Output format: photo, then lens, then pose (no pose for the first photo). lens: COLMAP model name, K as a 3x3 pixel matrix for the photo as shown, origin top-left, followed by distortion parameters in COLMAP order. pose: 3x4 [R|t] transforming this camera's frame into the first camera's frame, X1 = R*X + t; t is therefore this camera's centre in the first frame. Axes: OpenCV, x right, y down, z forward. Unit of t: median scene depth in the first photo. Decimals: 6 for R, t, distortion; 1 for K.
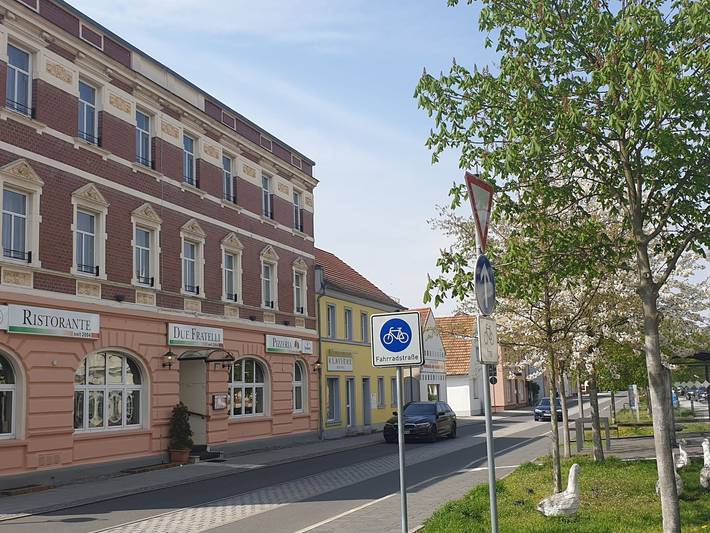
lens RADIAL K [[884.7, 0, 355.0], [0, 884.7, 266.4], [0, 0, 1]] dist [-0.001516, 0.000000]
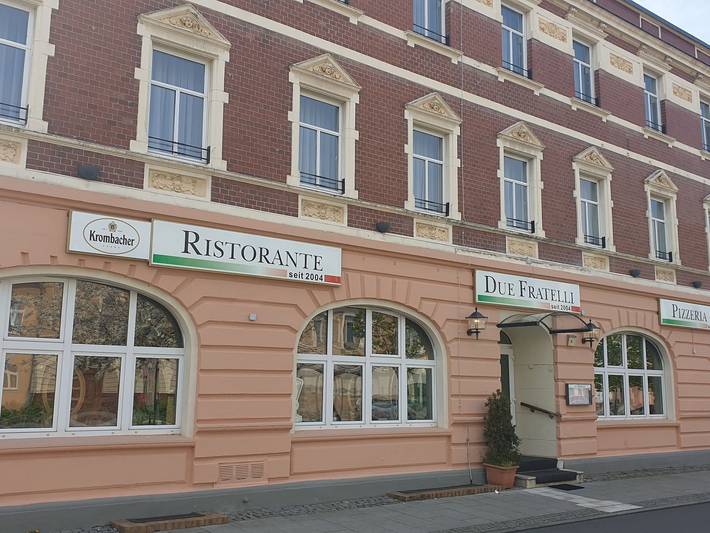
lens RADIAL K [[740.9, 0, 352.6], [0, 740.9, 264.6], [0, 0, 1]] dist [0.047116, 0.000000]
pose [[0.845479, -0.053149, -0.531358, 0.007600], [0.040597, 0.998552, -0.035283, 0.077877], [0.532464, 0.008260, 0.846412, 0.491273]]
